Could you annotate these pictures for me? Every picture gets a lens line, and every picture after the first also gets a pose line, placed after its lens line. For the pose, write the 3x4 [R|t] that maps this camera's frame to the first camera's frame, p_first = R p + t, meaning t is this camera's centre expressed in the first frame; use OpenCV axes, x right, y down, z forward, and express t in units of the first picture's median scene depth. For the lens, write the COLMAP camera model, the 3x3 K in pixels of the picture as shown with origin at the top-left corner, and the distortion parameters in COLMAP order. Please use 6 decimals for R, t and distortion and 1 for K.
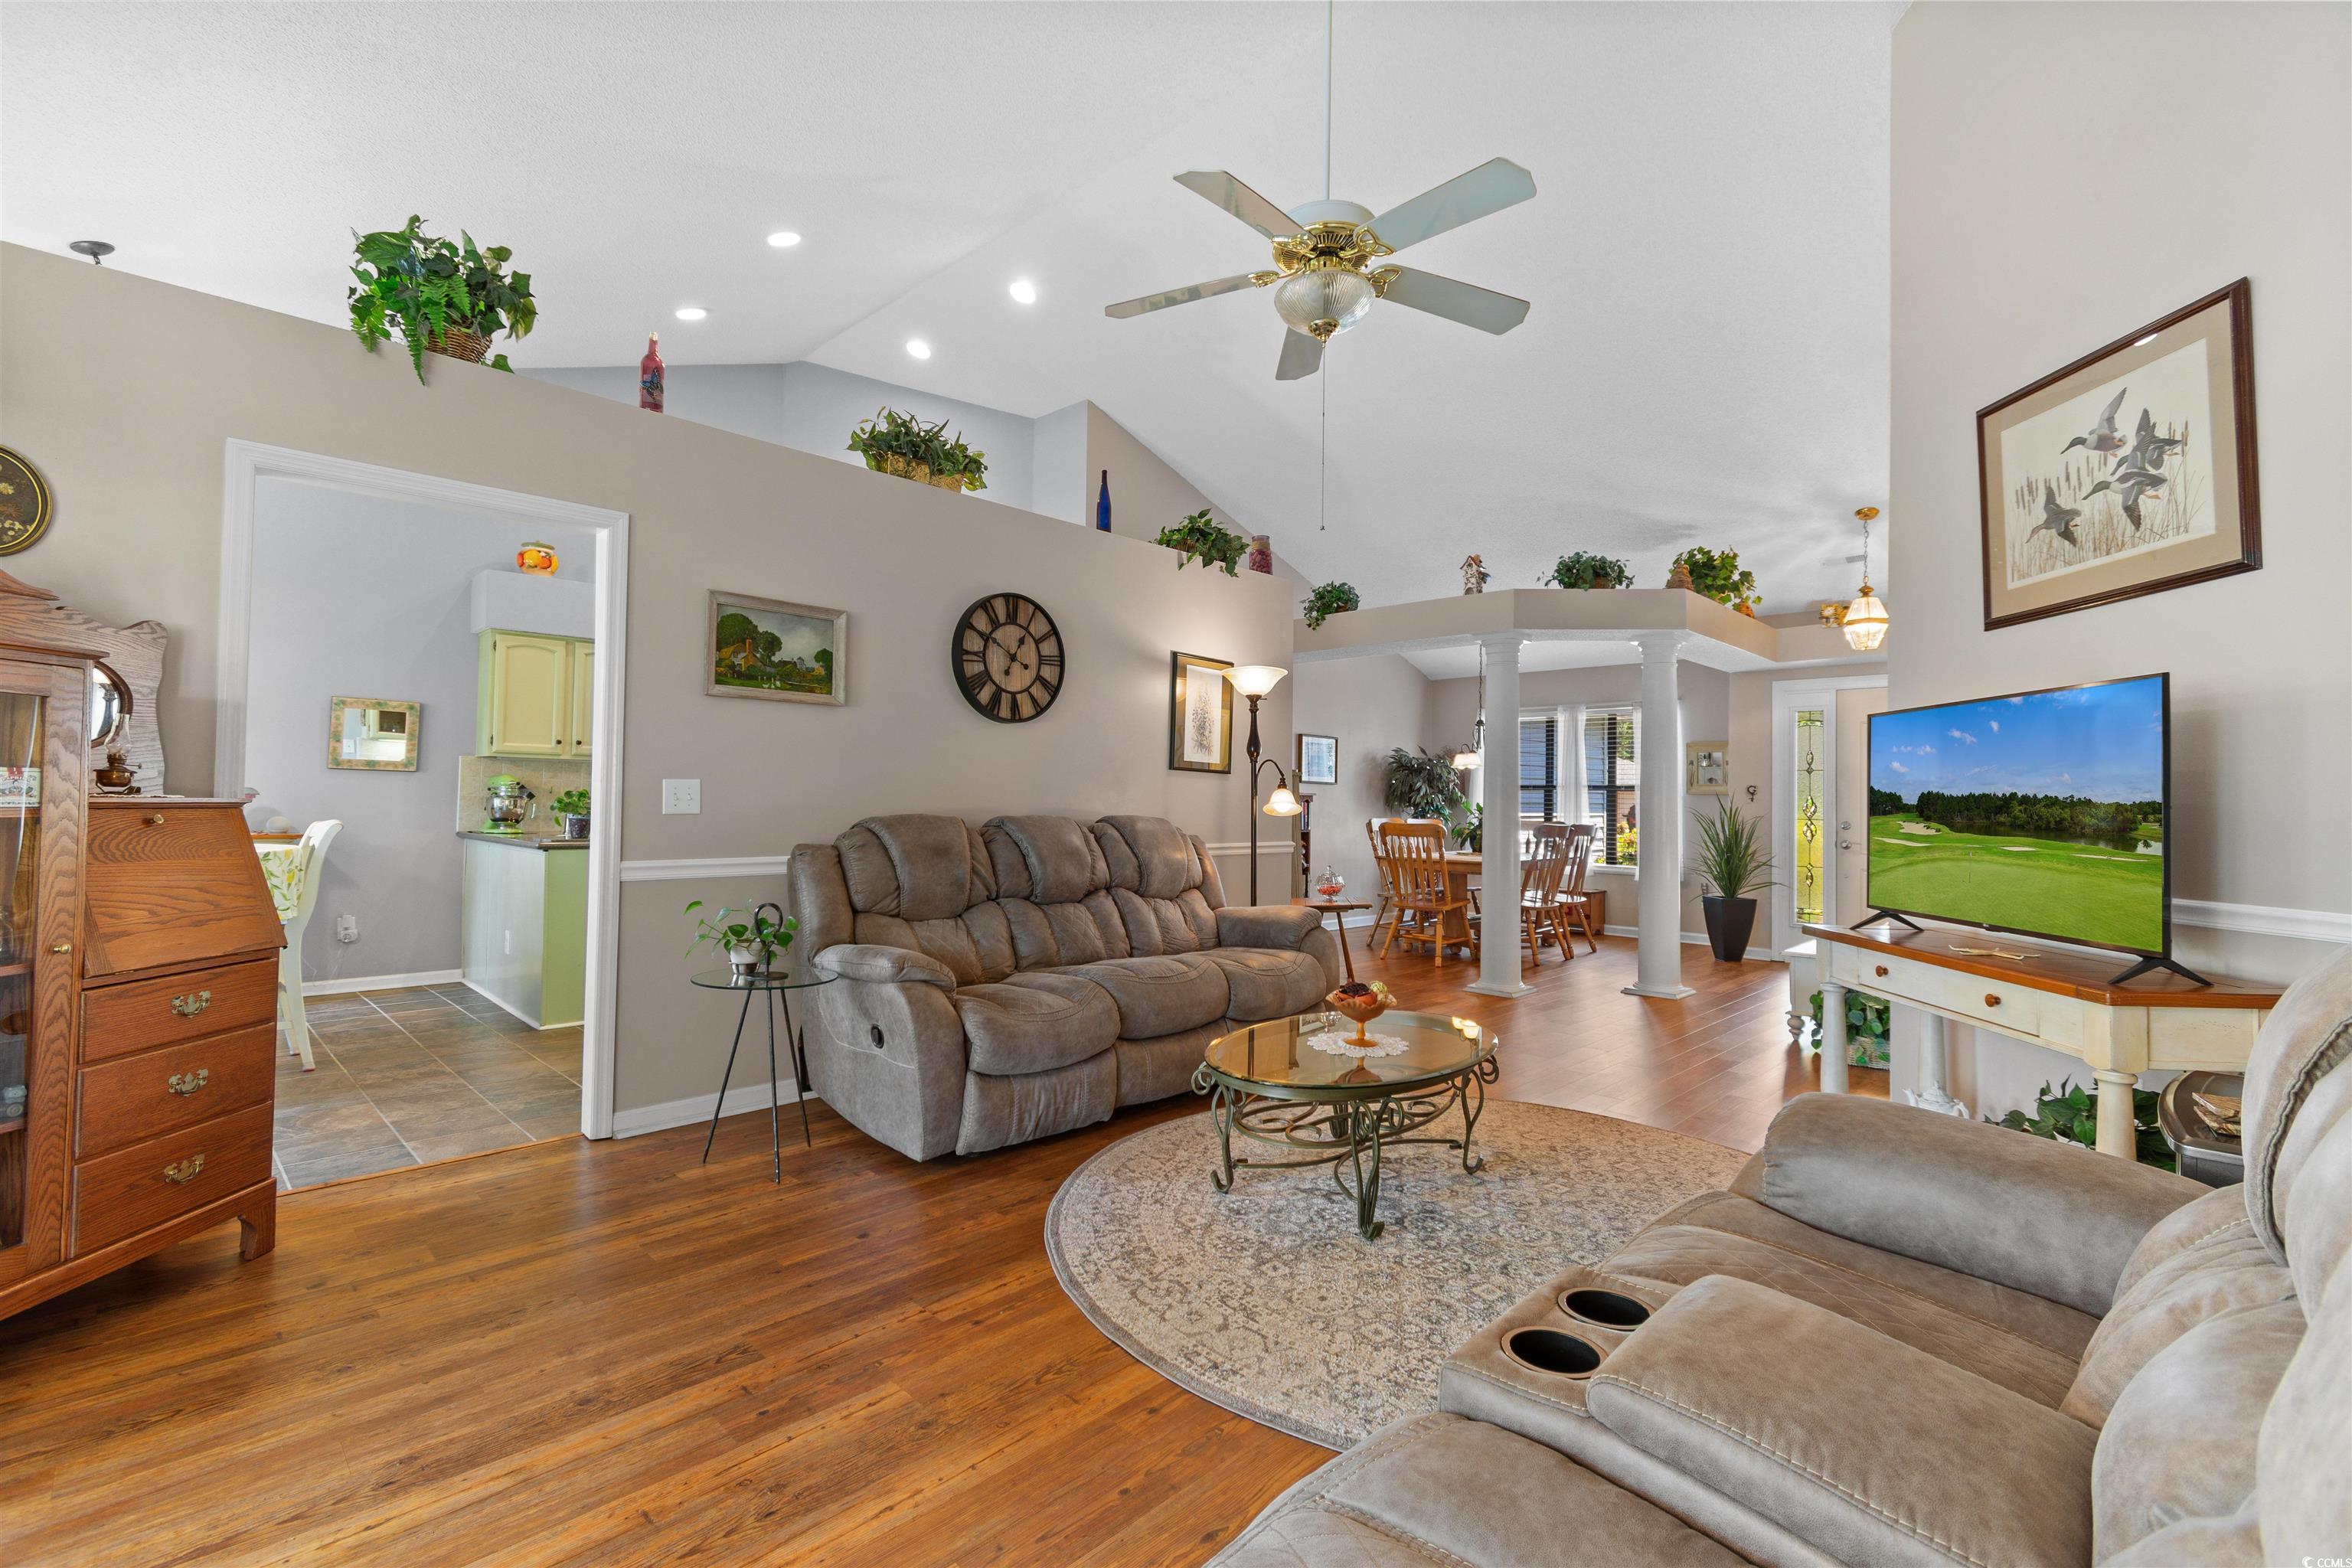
lens RADIAL K [[1030.8, 0, 1186.7], [0, 1030.8, 786.7], [0, 0, 1]] dist [-0.000679, -0.000643]
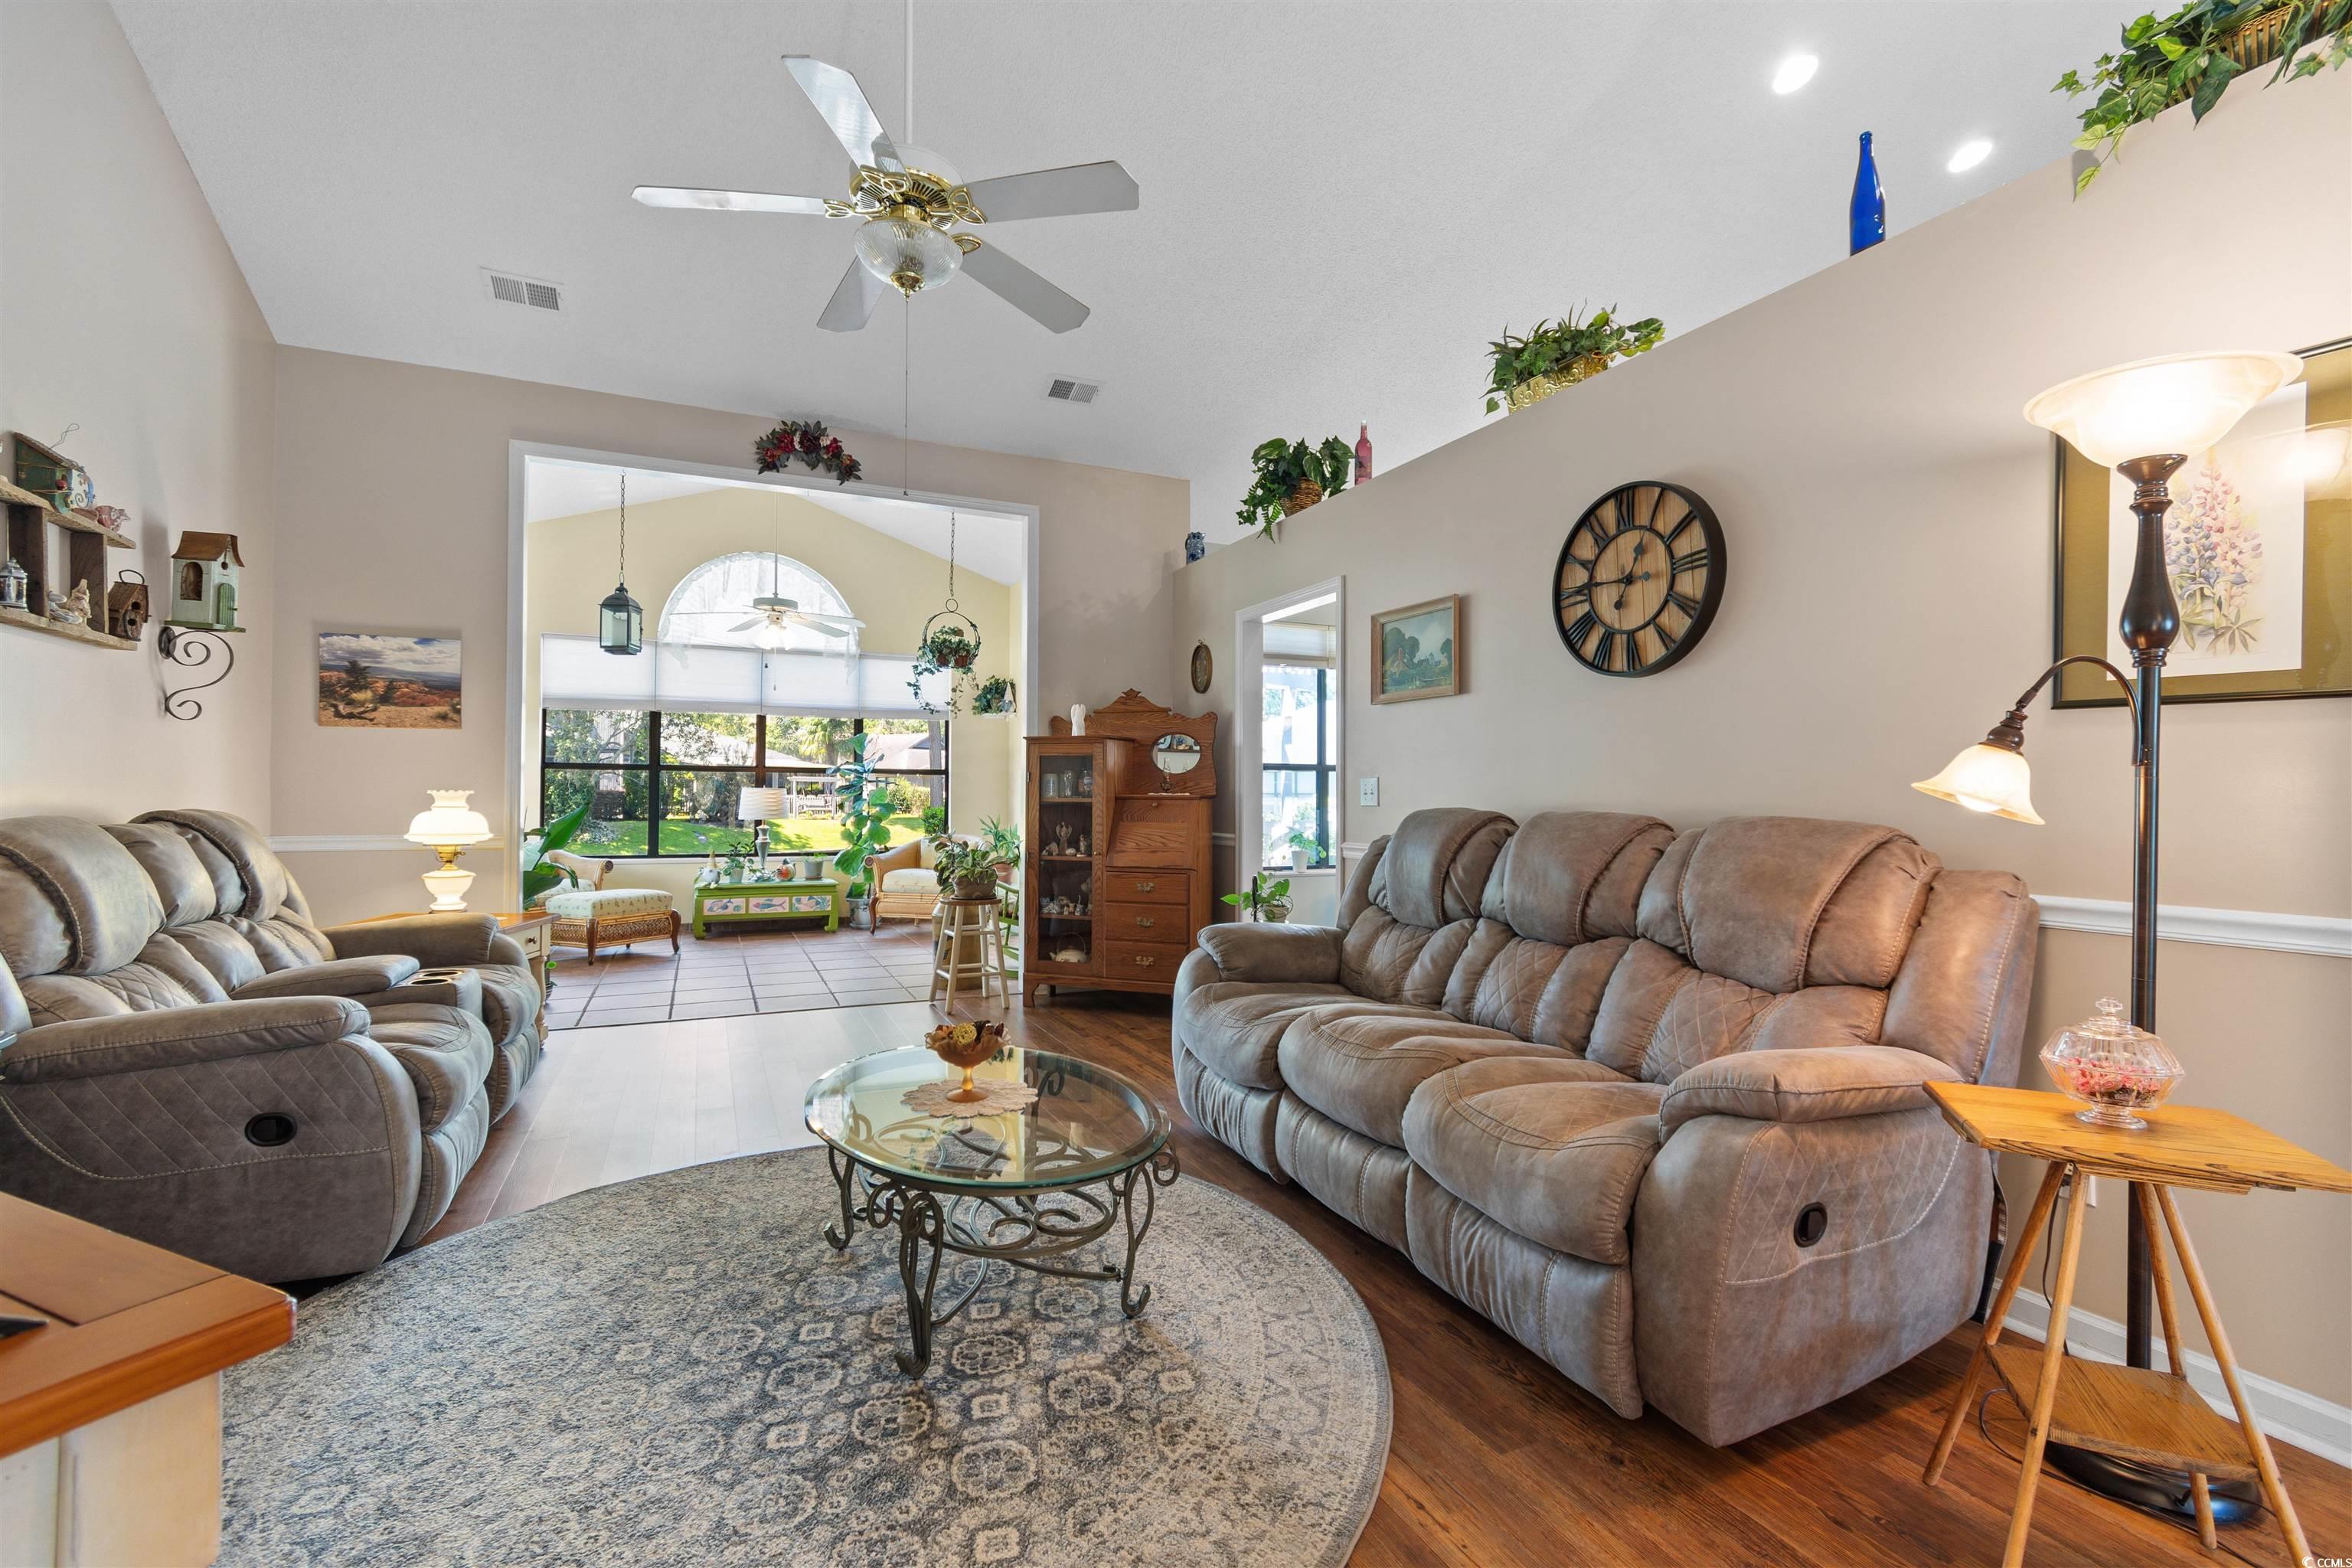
lens RADIAL K [[1030.8, 0, 1186.7], [0, 1030.8, 786.7], [0, 0, 1]] dist [-0.000679, -0.000643]
pose [[-0.356775, -0.019092, -0.933995, 0.790181], [0.005316, 0.999733, -0.022466, 0.033139], [0.934175, -0.012981, -0.356579, 1.367814]]
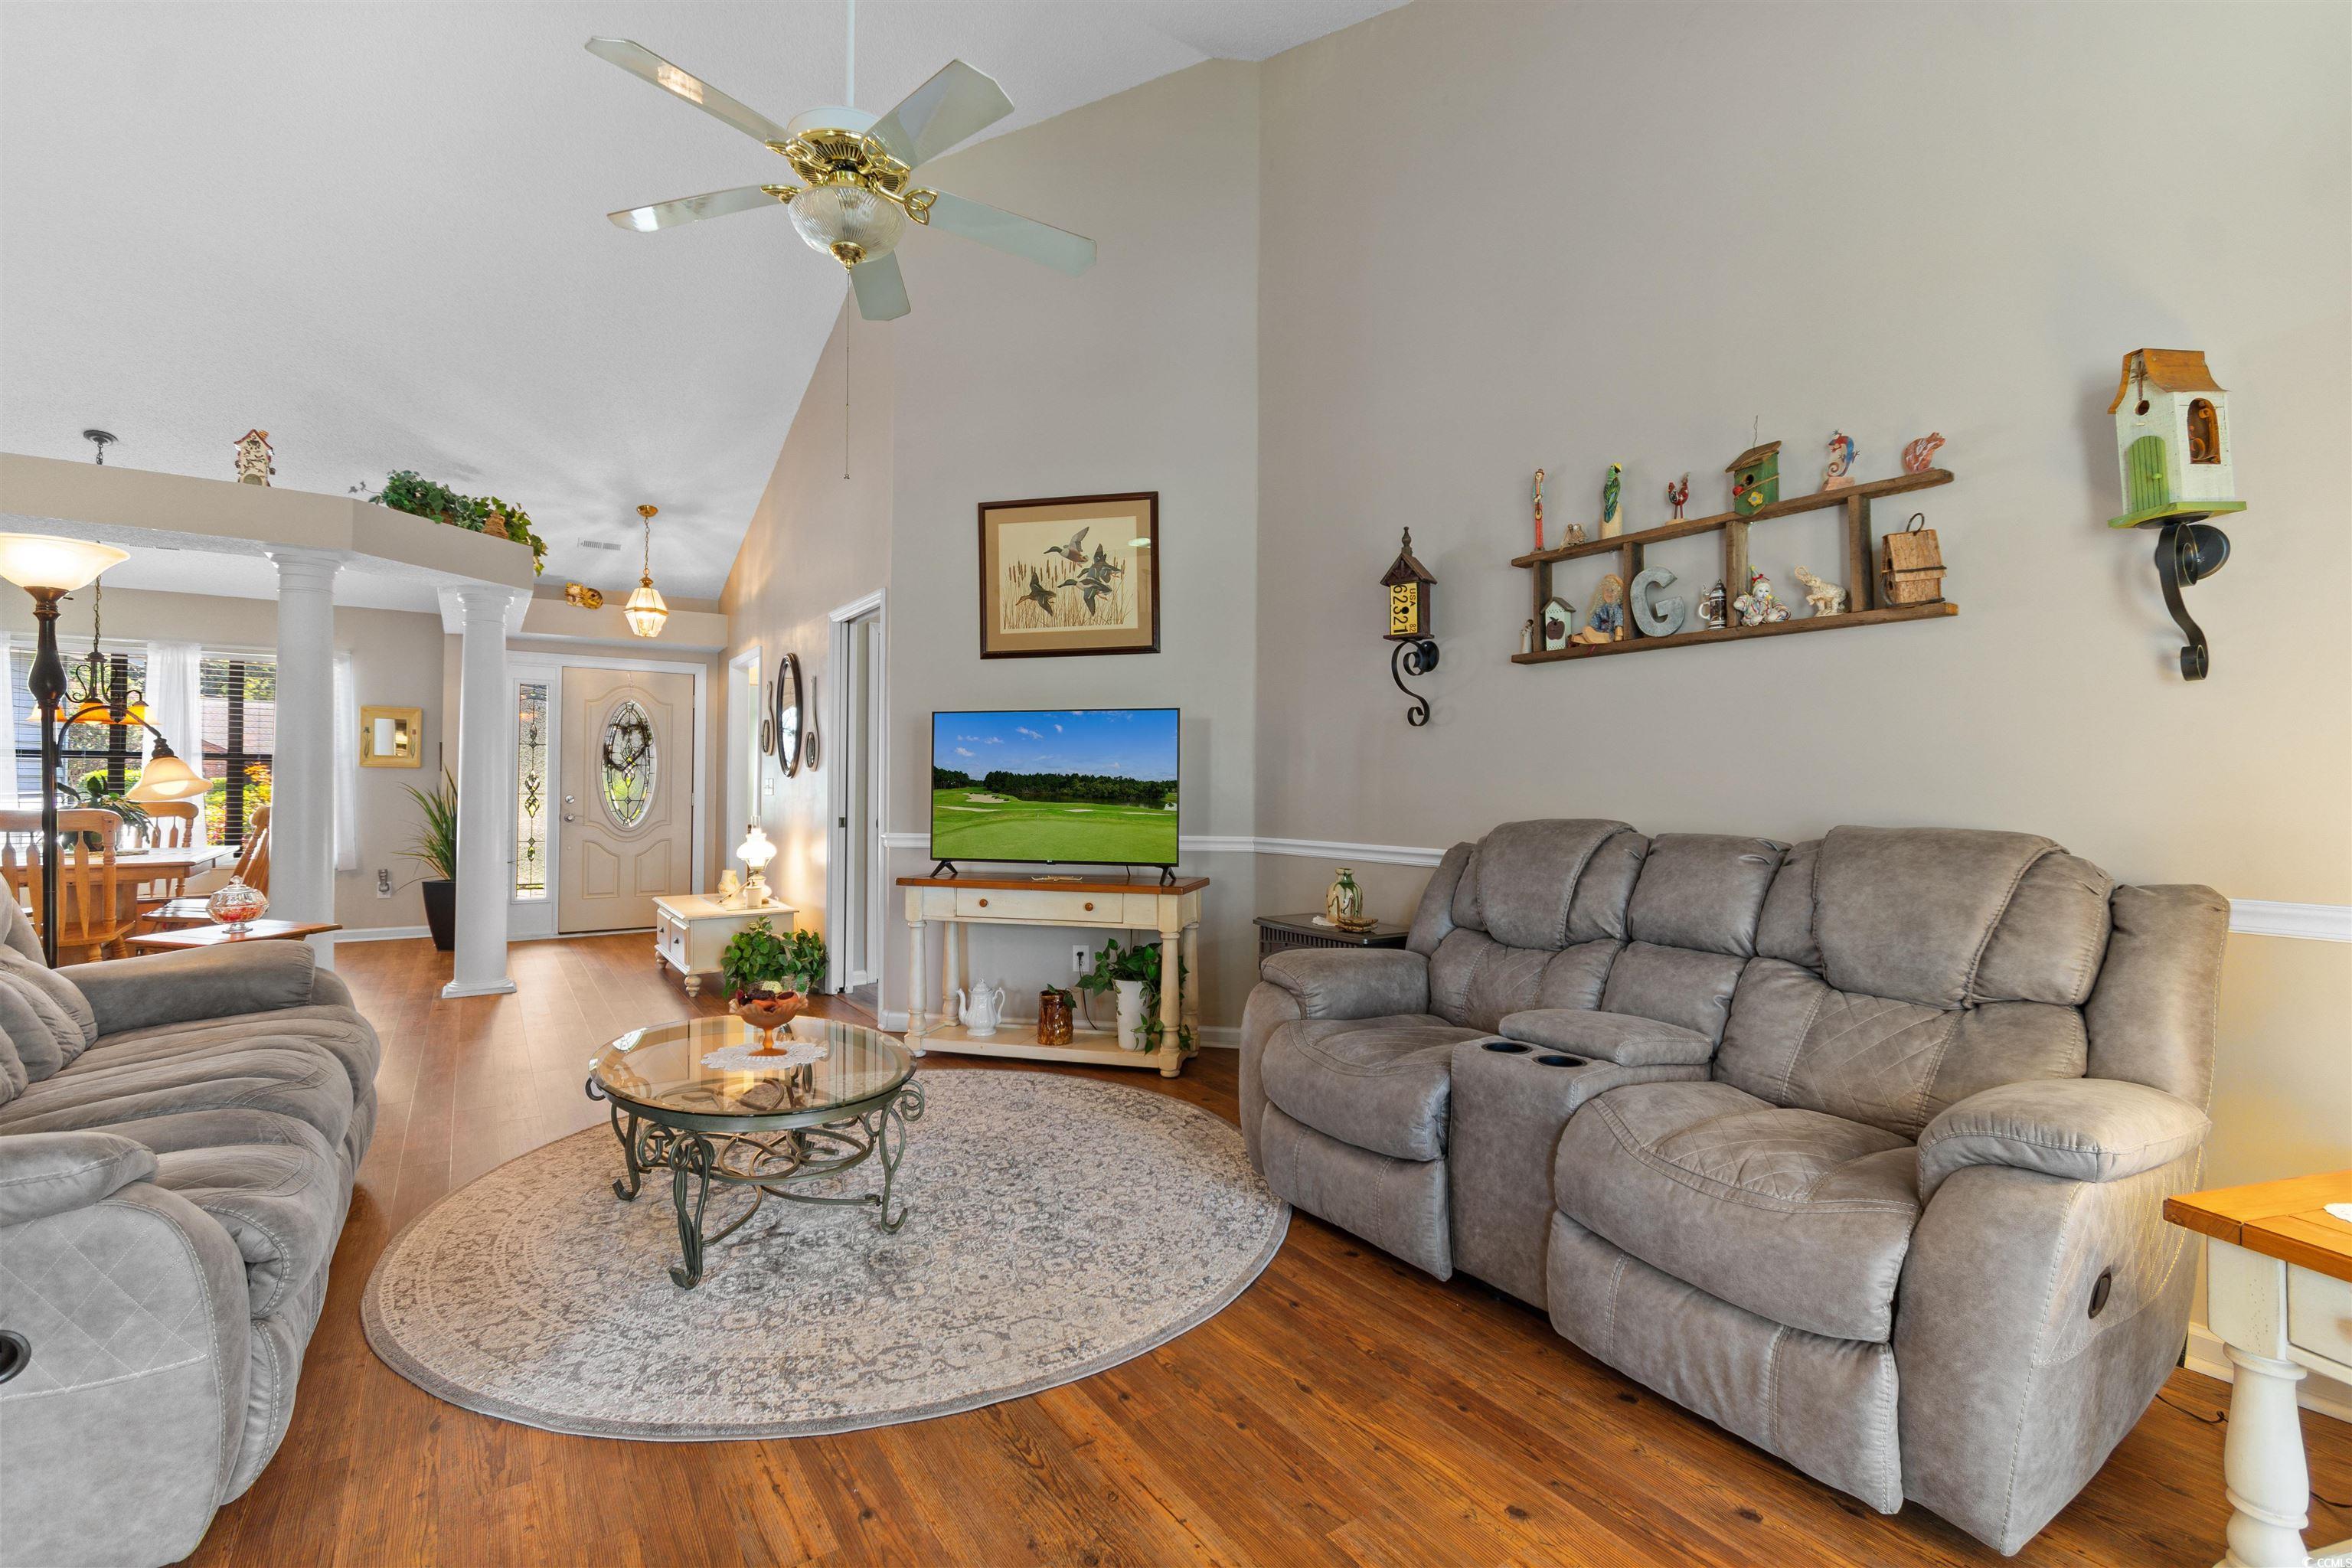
lens RADIAL K [[1030.8, 0, 1186.7], [0, 1030.8, 786.7], [0, 0, 1]] dist [-0.000679, -0.000643]
pose [[0.201269, -0.009821, 0.979487, -0.596053], [-0.017814, 0.999748, 0.013684, 0.000909], [-0.979374, -0.020203, 0.201044, 0.452999]]
